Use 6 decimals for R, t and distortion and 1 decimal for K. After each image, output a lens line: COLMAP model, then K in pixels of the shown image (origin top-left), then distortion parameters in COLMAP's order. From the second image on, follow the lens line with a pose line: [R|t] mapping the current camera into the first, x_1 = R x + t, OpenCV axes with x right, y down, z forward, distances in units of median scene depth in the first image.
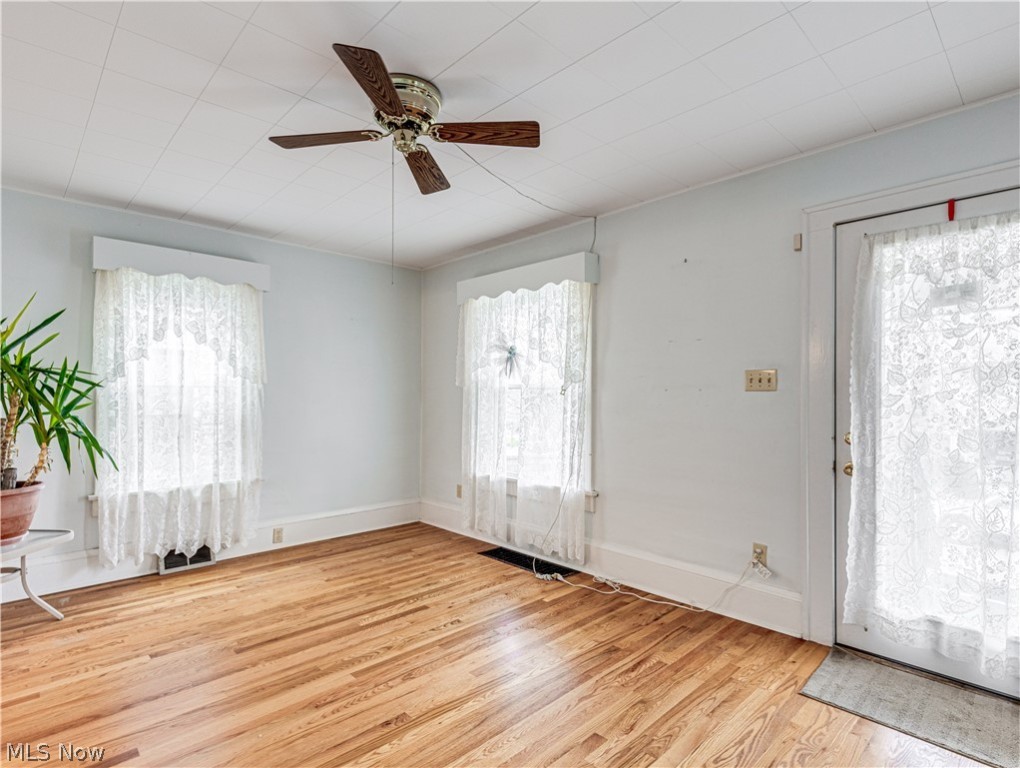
lens RADIAL K [[523.2, 0, 512.7], [0, 523.2, 392.1], [0, 0, 1]] dist [0.012497, -0.003875]
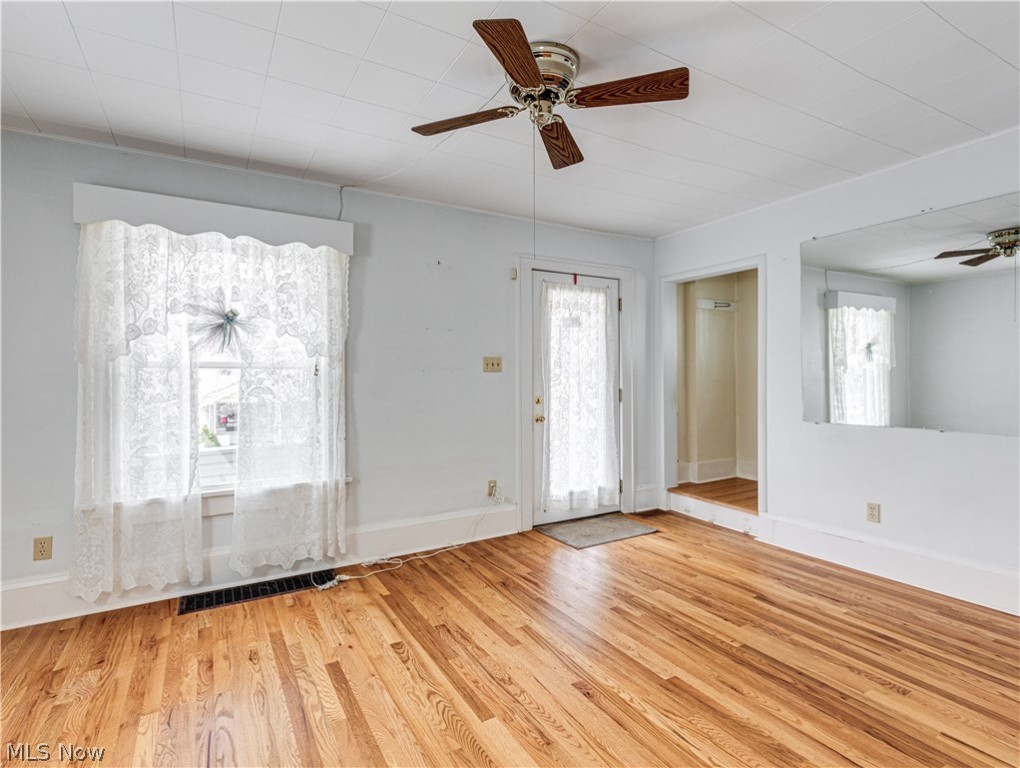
lens RADIAL K [[523.2, 0, 505.7], [0, 523.2, 375.2], [0, 0, 1]] dist [0.012497, -0.003875]
pose [[0.235876, -0.008224, 0.971748, -0.723912], [-0.003072, 0.999953, 0.009208, -0.005104], [-0.971778, -0.005157, 0.235840, 0.517483]]
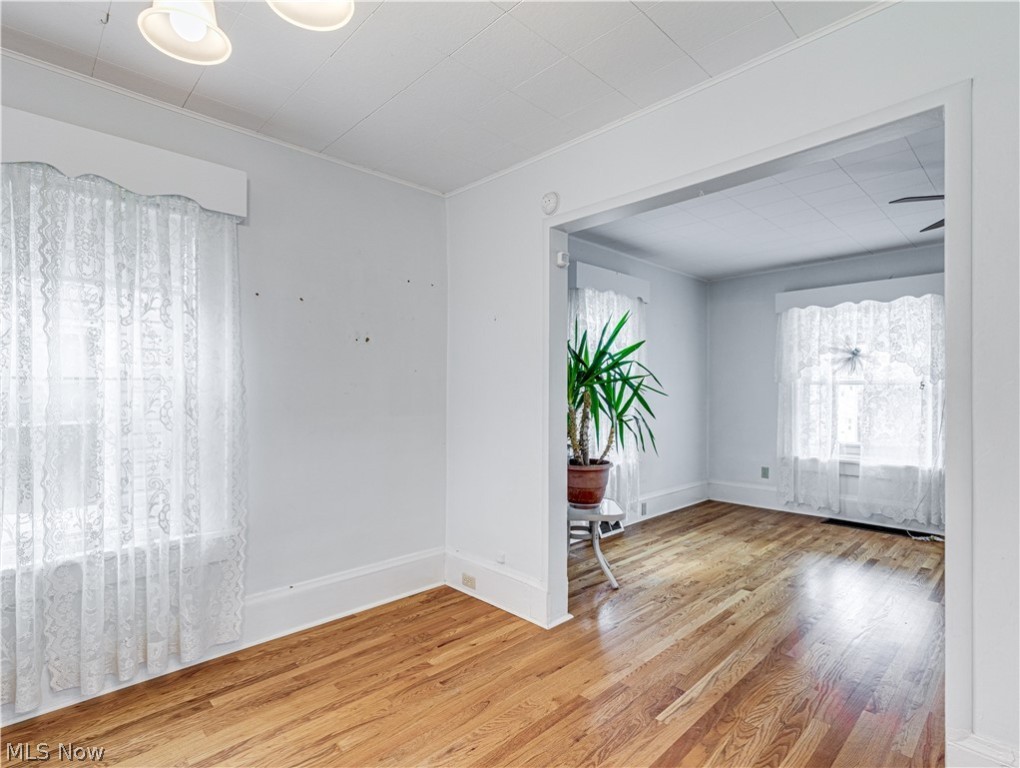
lens RADIAL K [[523.2, 0, 508.1], [0, 523.2, 391.8], [0, 0, 1]] dist [0.012497, -0.003875]
pose [[0.999962, -0.005526, 0.006776, -0.920387], [0.005449, 0.999922, 0.011228, -0.008623], [-0.006837, -0.011191, 0.999914, -0.217669]]
